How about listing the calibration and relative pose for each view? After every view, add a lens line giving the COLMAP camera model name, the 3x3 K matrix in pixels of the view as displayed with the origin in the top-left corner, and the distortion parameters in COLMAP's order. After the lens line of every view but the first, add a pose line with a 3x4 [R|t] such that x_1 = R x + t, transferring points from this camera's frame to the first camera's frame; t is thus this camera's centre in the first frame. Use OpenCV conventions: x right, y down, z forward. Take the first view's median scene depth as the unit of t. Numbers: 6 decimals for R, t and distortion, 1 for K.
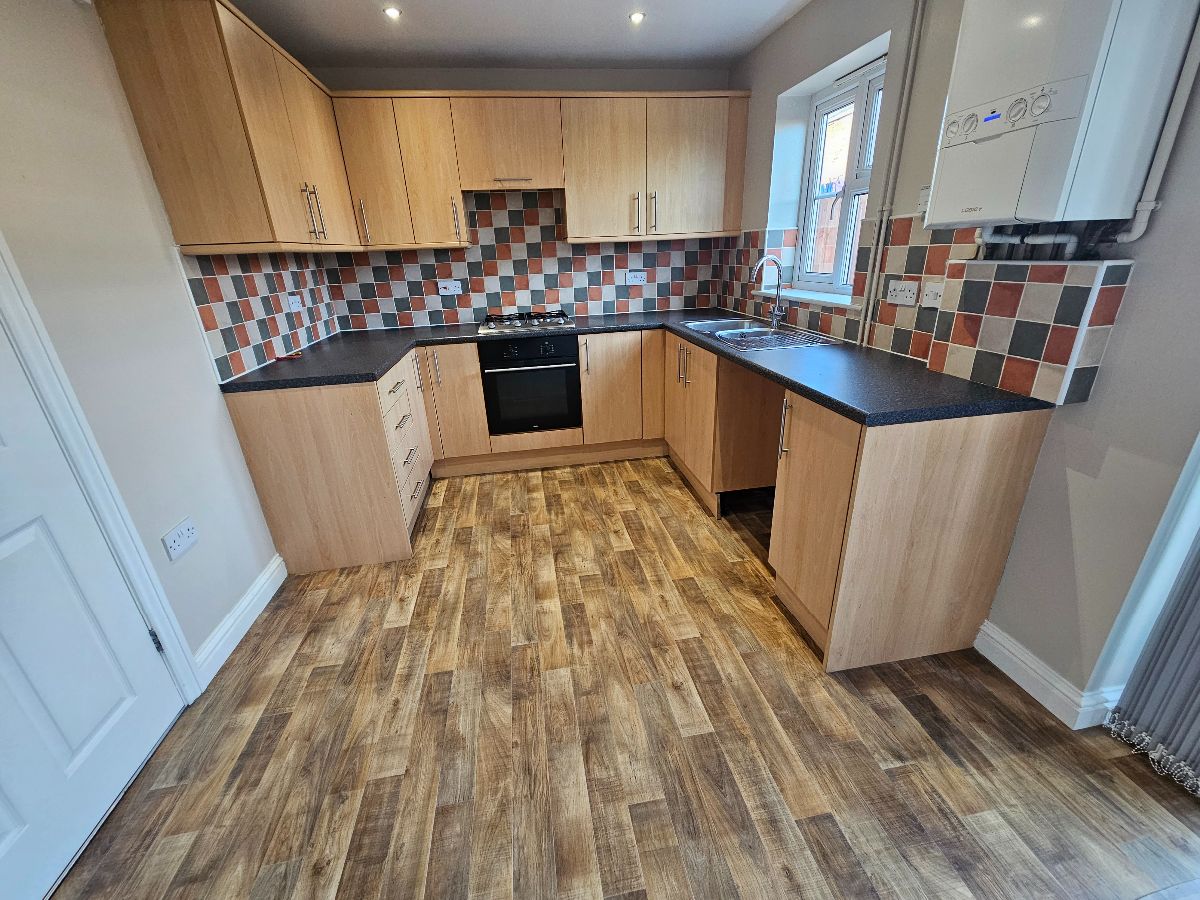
lens RADIAL K [[486.8, 0, 594.1], [0, 486.8, 448.1], [0, 0, 1]] dist [-0.001846, -0.000314]
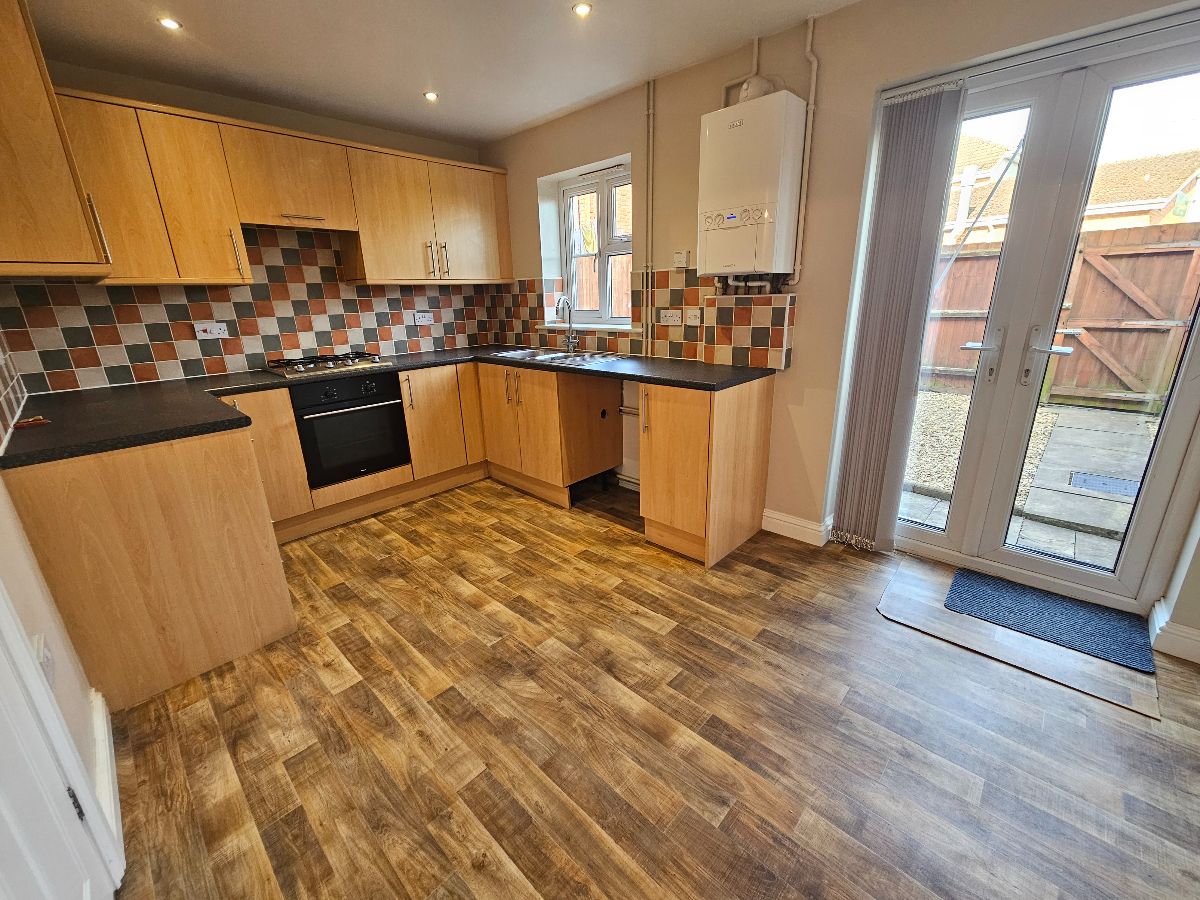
lens RADIAL K [[492.0, 0, 595.7], [0, 492.0, 443.8], [0, 0, 1]] dist [0.001736, 0.000223]
pose [[0.799351, -0.158712, 0.579524, -0.424343], [0.221181, 0.974484, -0.038201, 0.058006], [-0.558674, 0.158715, 0.814060, -0.049465]]
